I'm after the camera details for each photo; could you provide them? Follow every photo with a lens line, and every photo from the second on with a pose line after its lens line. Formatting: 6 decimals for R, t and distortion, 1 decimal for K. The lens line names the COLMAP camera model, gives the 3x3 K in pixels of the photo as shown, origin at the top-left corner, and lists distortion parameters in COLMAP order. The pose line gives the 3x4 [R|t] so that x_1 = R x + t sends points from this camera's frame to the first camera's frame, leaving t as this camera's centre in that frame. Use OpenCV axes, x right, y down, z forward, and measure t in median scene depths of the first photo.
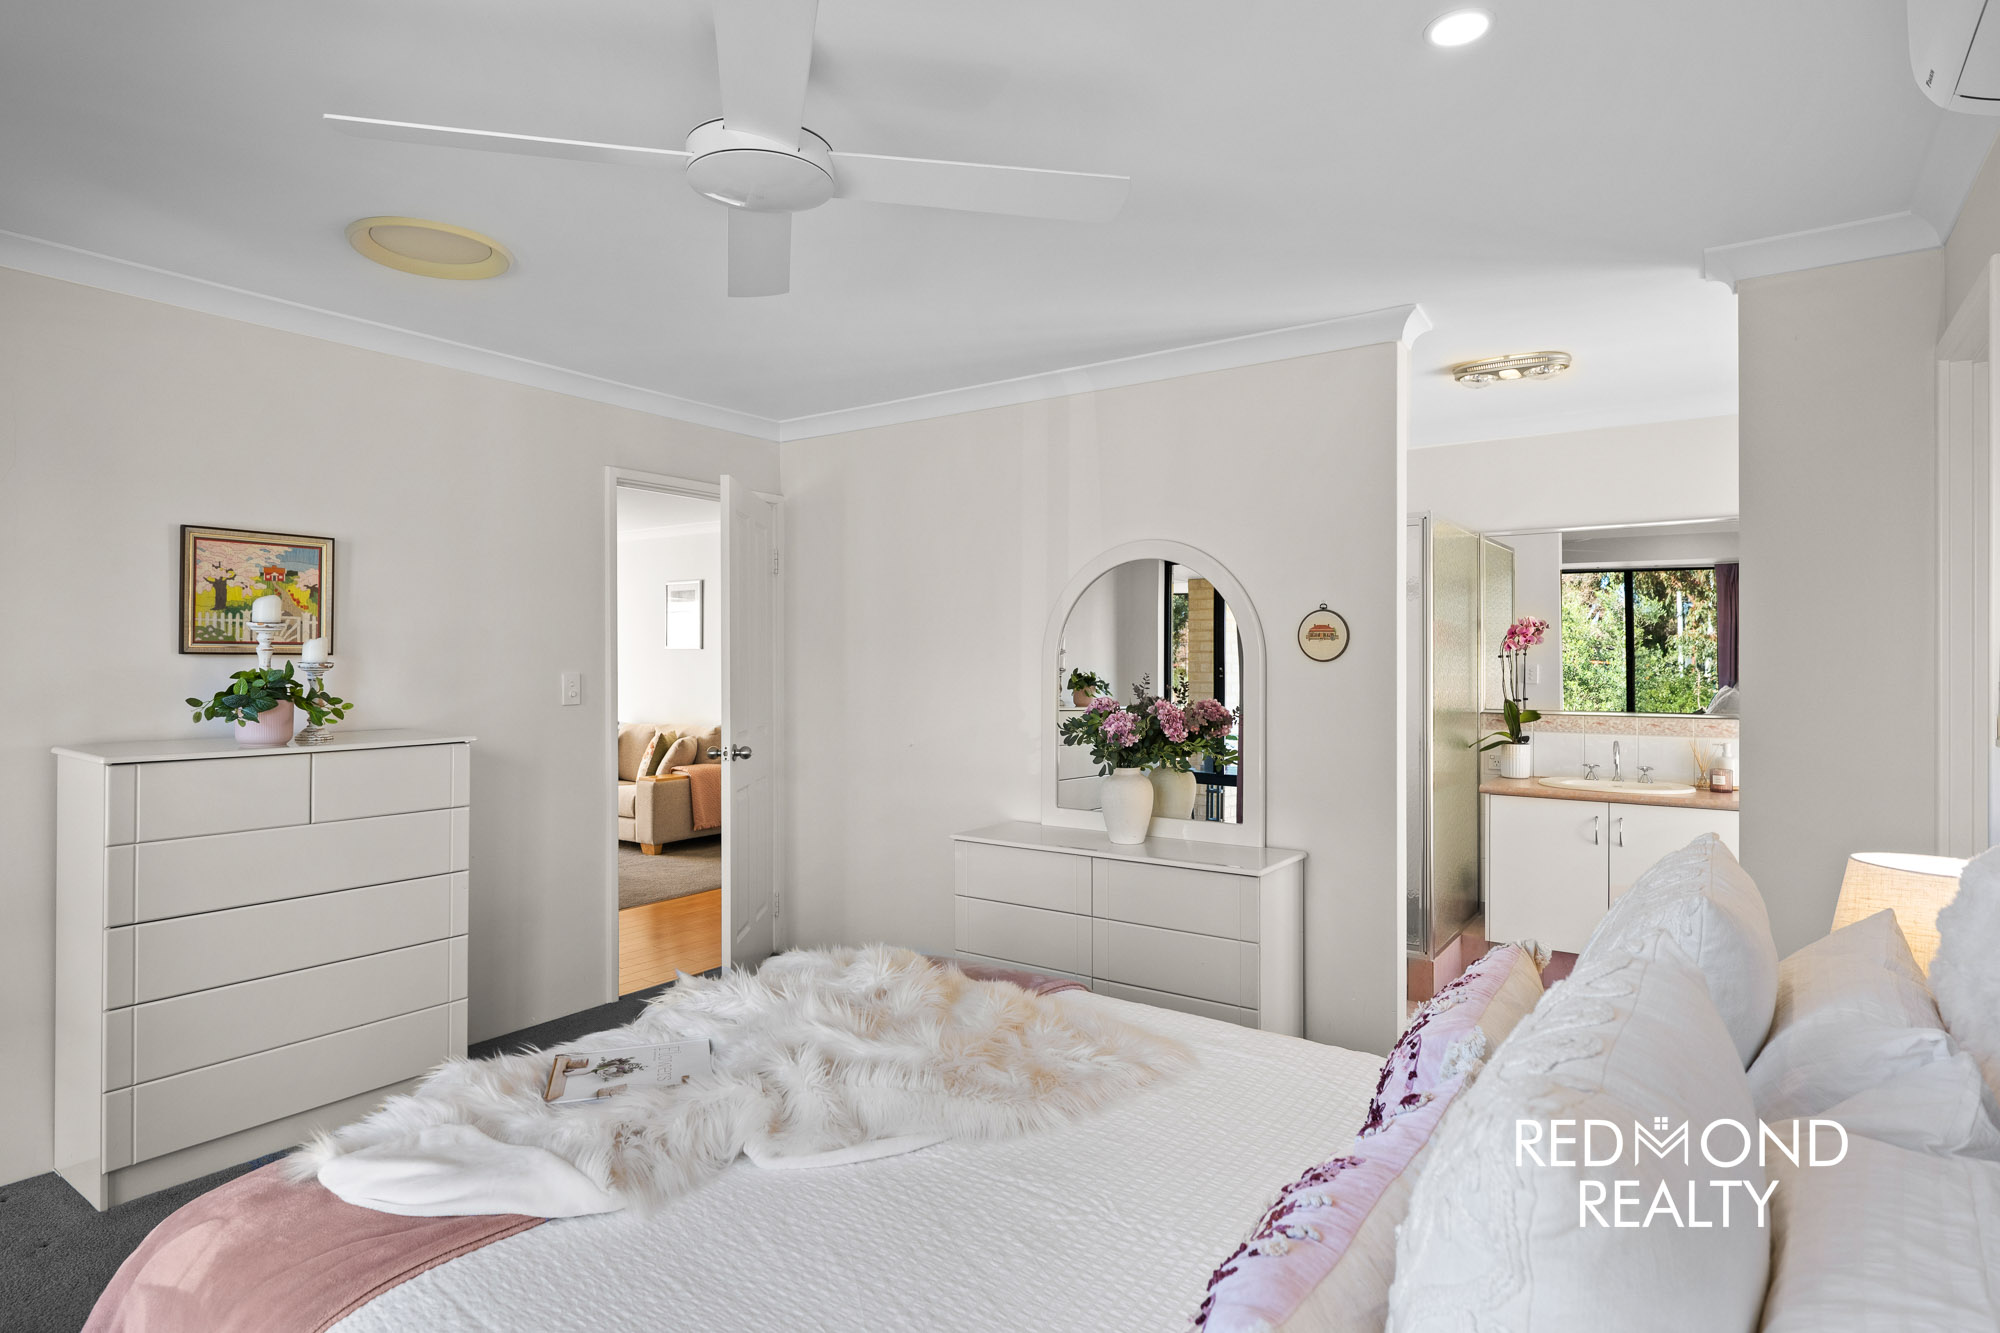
lens RADIAL K [[1051.9, 0, 1000.0], [0, 1051.9, 666.5], [0, 0, 1]] dist [-0.001751, -0.000167]
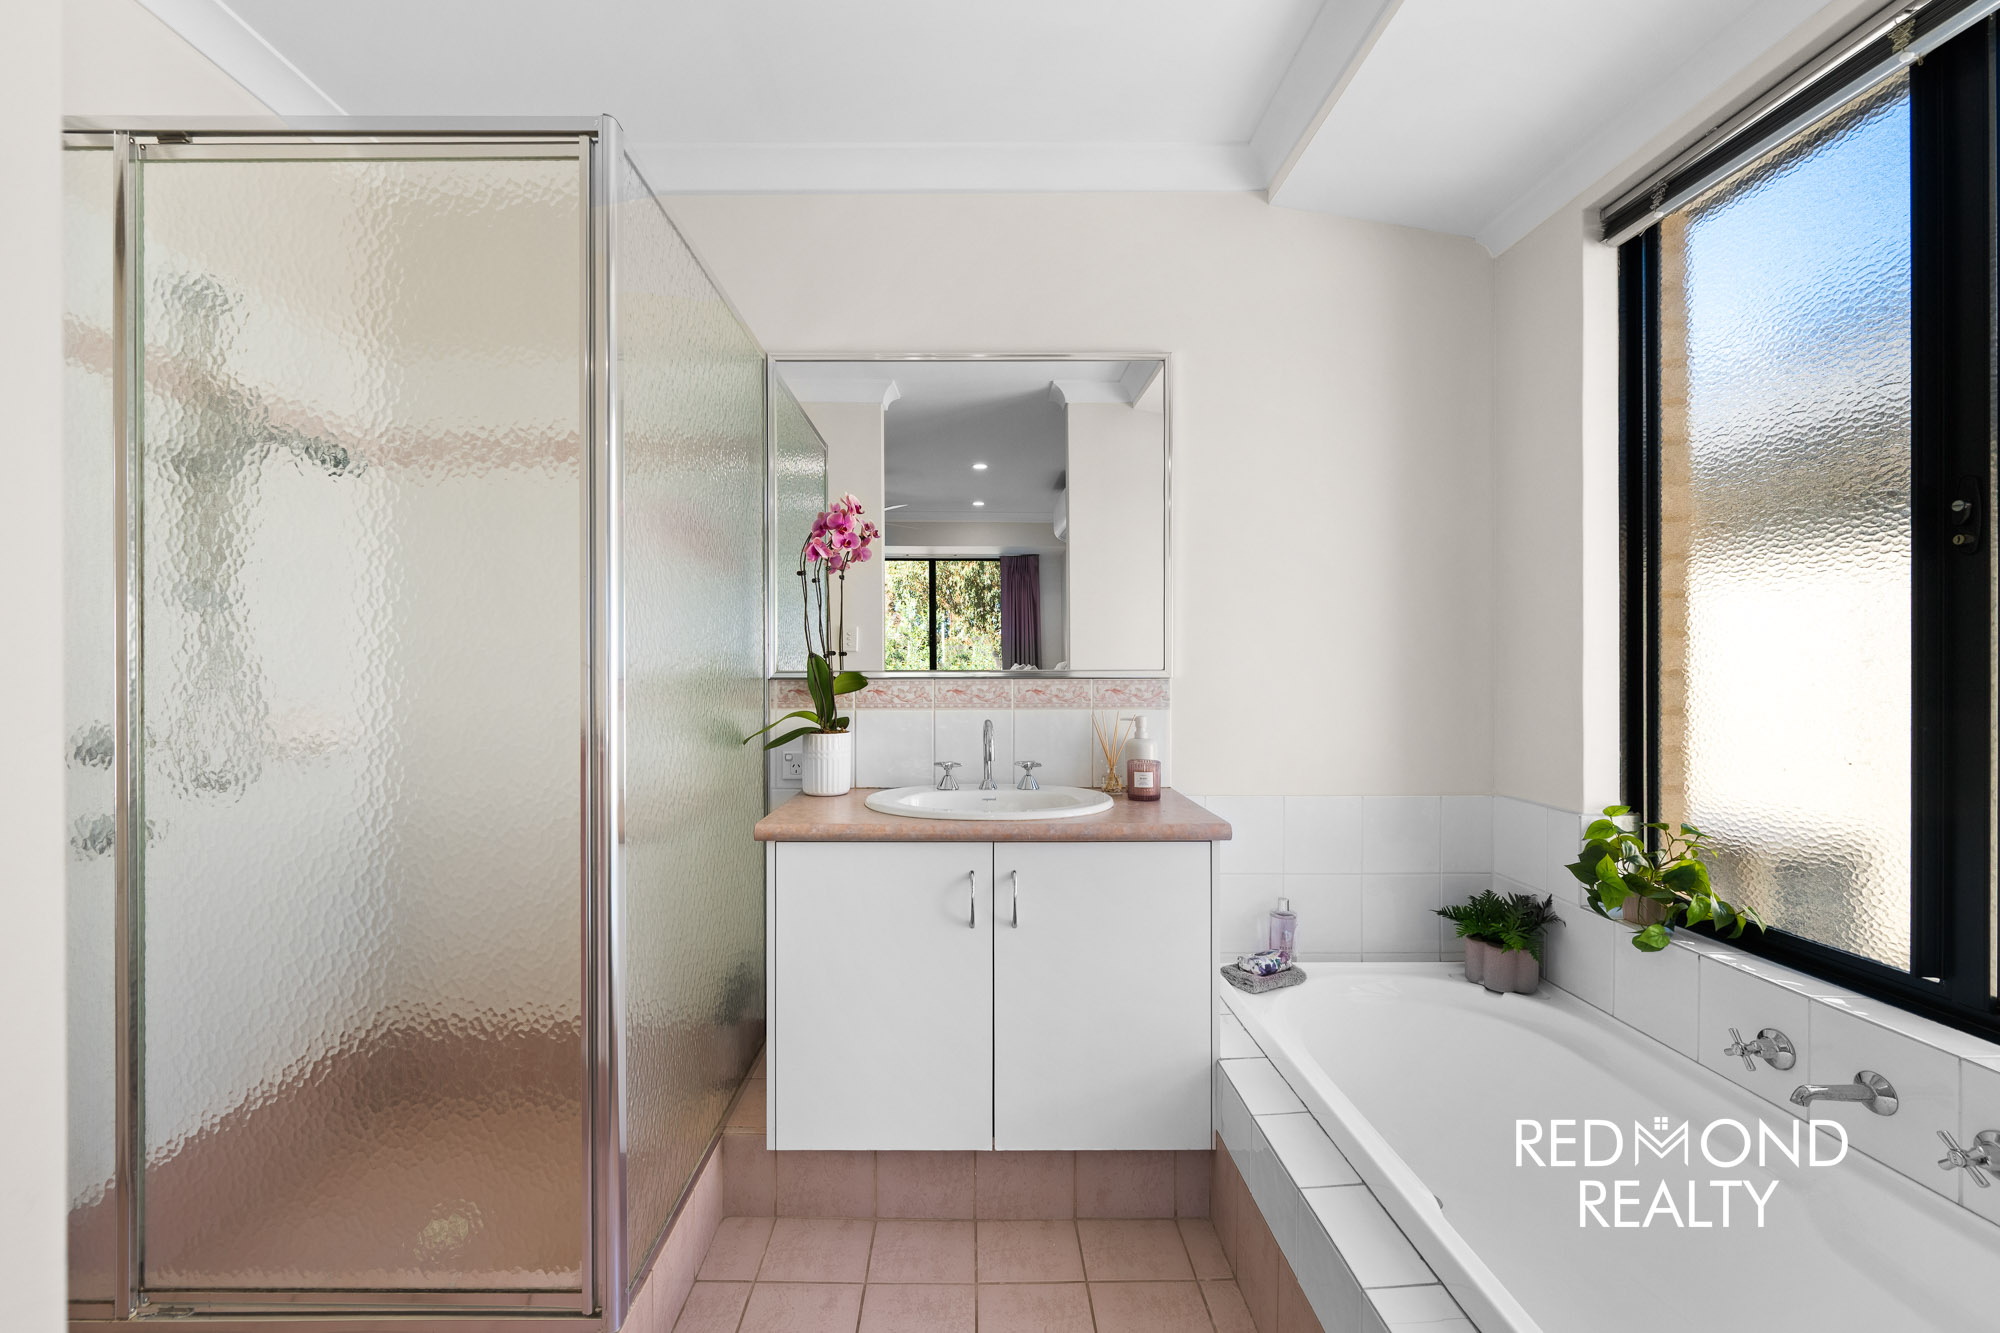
lens RADIAL K [[826.9, 0, 994.5], [0, 826.9, 665.2], [0, 0, 1]] dist [-0.001449, -0.000012]
pose [[0.798147, -0.000036, 0.602462, 0.302701], [0.002795, 0.999989, -0.003643, 0.040612], [-0.602456, 0.004591, 0.798139, 0.607366]]
